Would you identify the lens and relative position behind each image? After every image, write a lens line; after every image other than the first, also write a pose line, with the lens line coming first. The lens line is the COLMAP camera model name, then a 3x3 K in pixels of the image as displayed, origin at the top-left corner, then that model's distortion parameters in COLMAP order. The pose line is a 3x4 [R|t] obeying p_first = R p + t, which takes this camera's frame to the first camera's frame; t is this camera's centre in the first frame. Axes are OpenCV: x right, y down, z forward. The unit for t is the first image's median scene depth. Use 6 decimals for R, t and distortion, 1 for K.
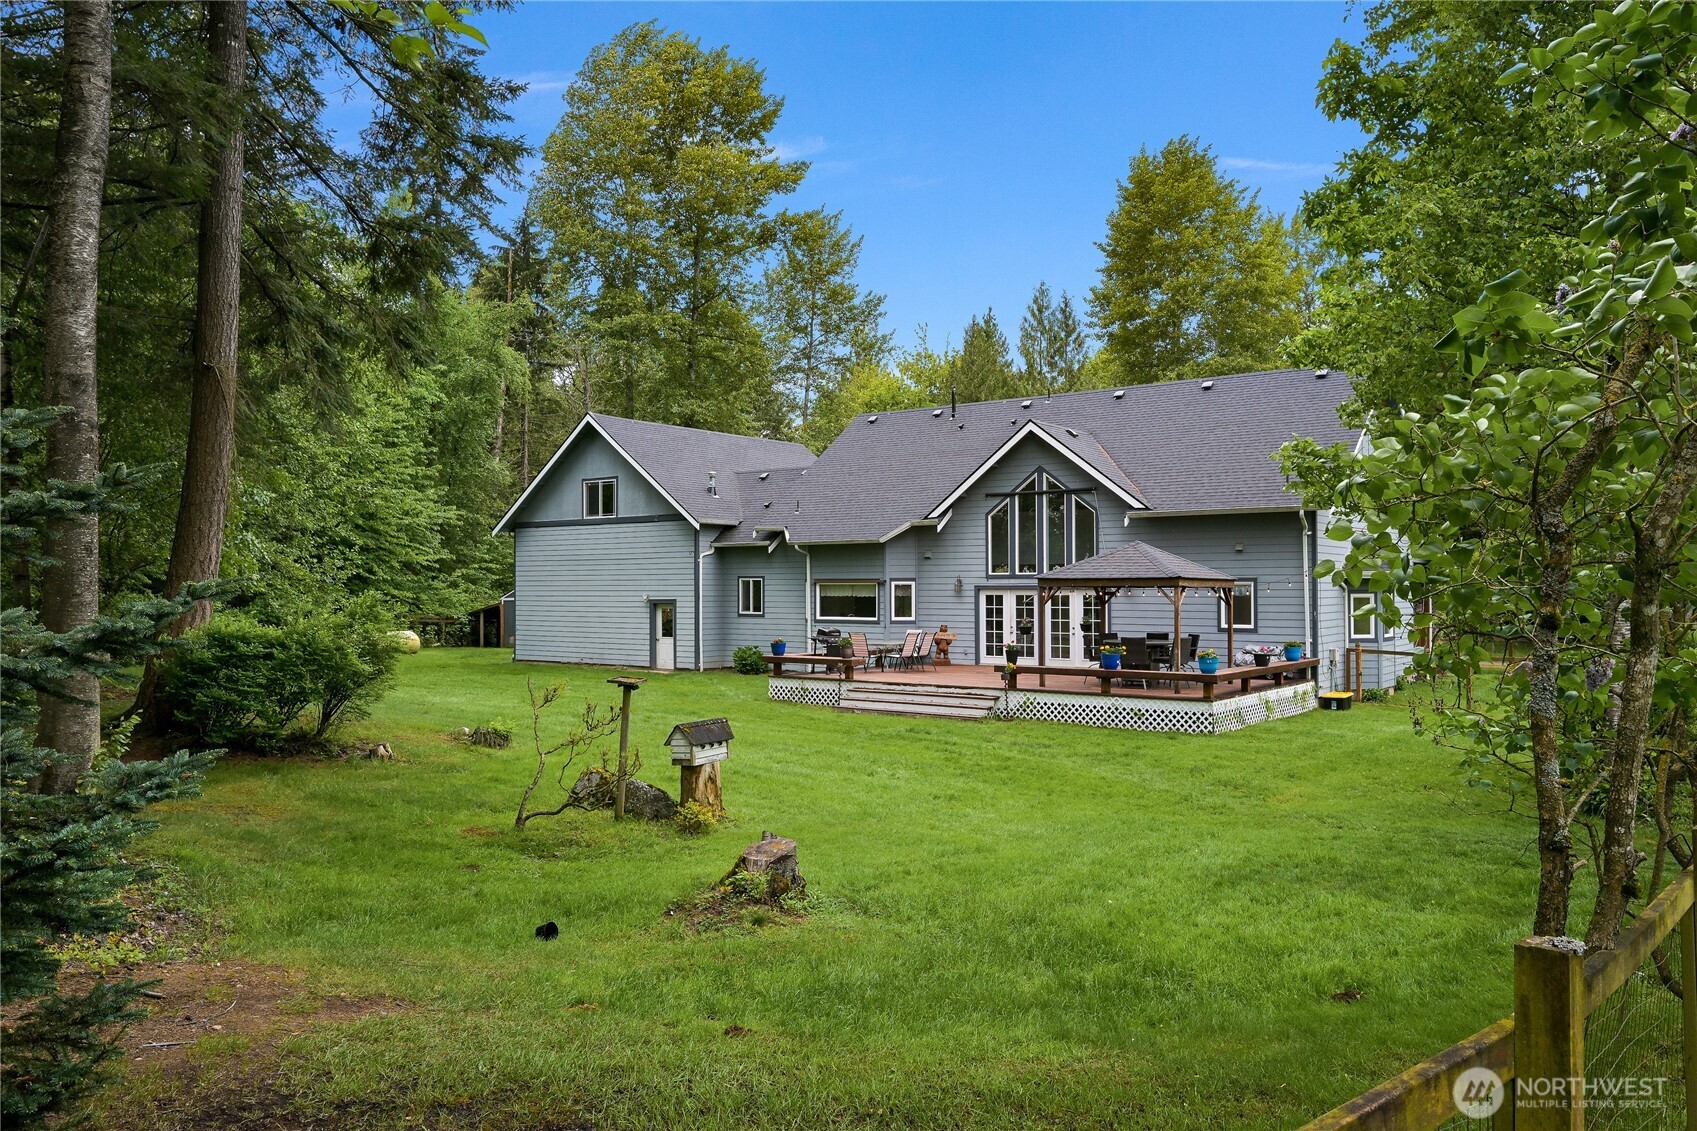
lens RADIAL K [[1201.9, 0, 848.5], [0, 1201.9, 565.5], [0, 0, 1]] dist [0.001227, 0.000306]
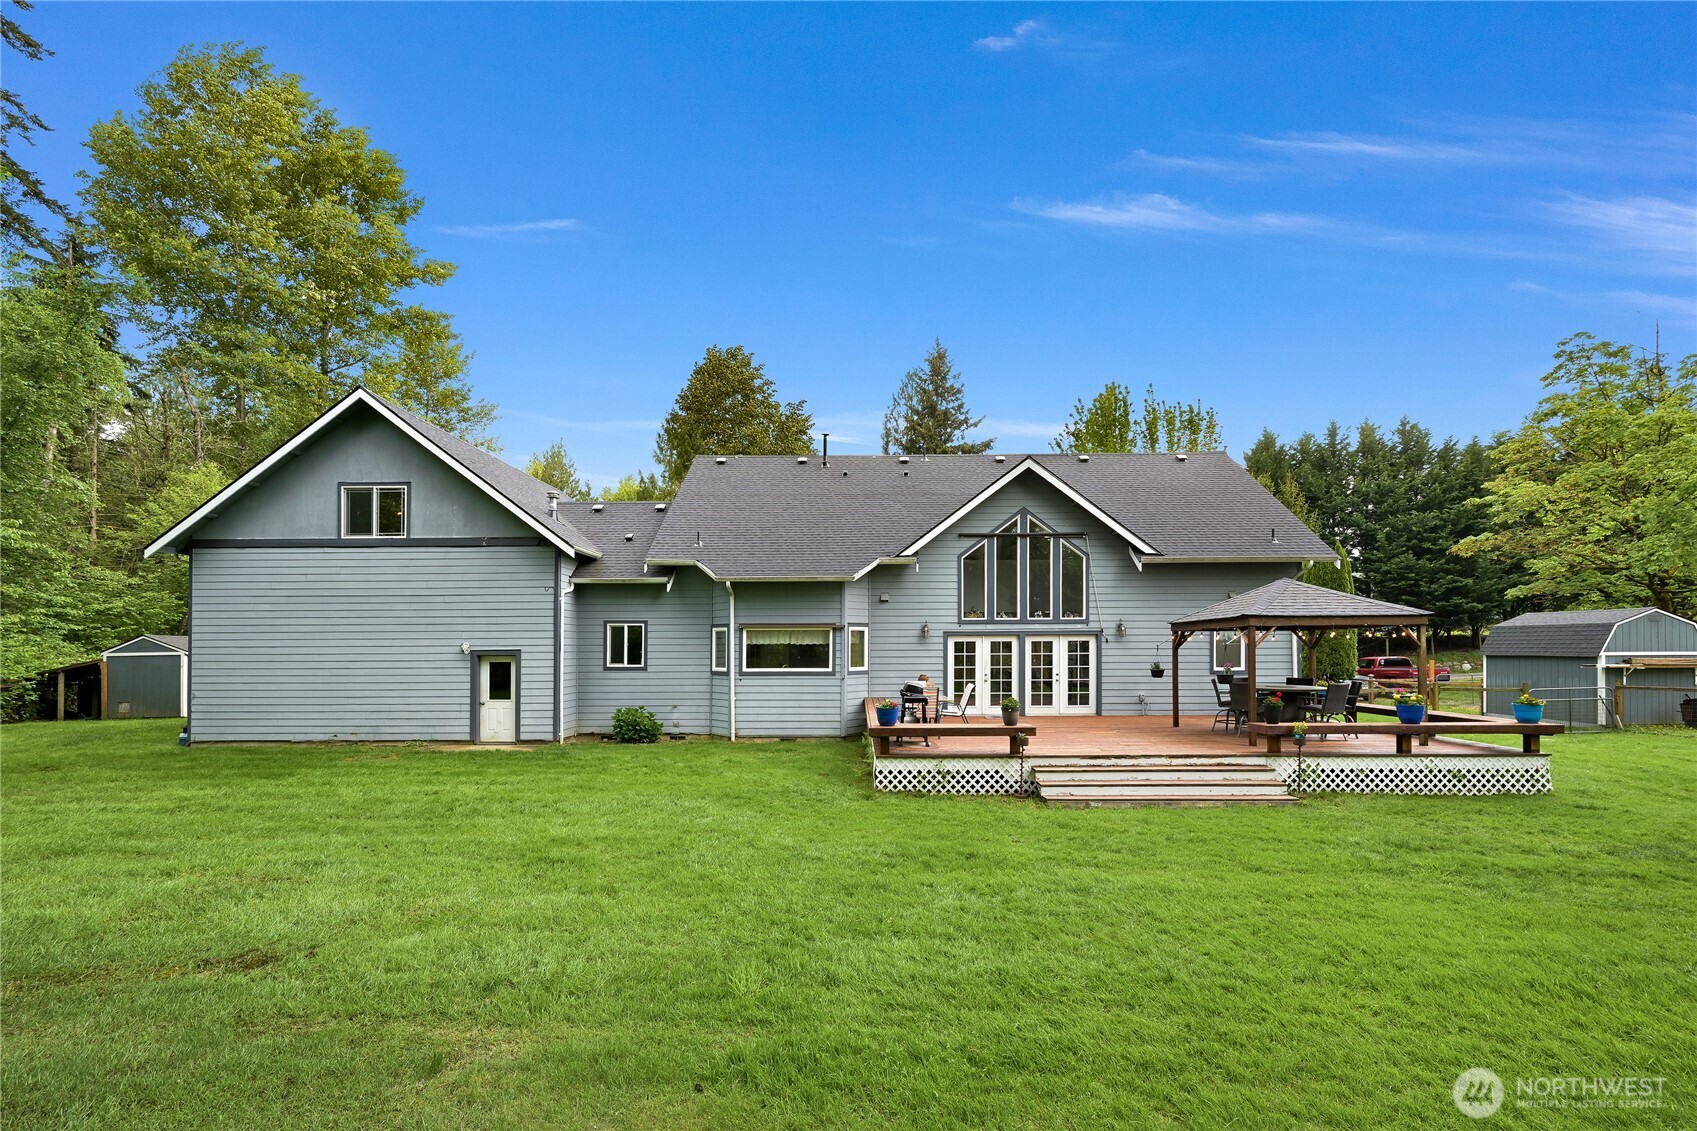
lens RADIAL K [[697.3, 0, 849.2], [0, 697.3, 638.8], [0, 0, 1]] dist [0.000285, -0.000005]
pose [[0.807544, 0.004599, 0.589790, -0.262159], [-0.008004, 0.999963, 0.003162, 0.020358], [-0.589753, -0.007274, 0.807551, 0.580983]]
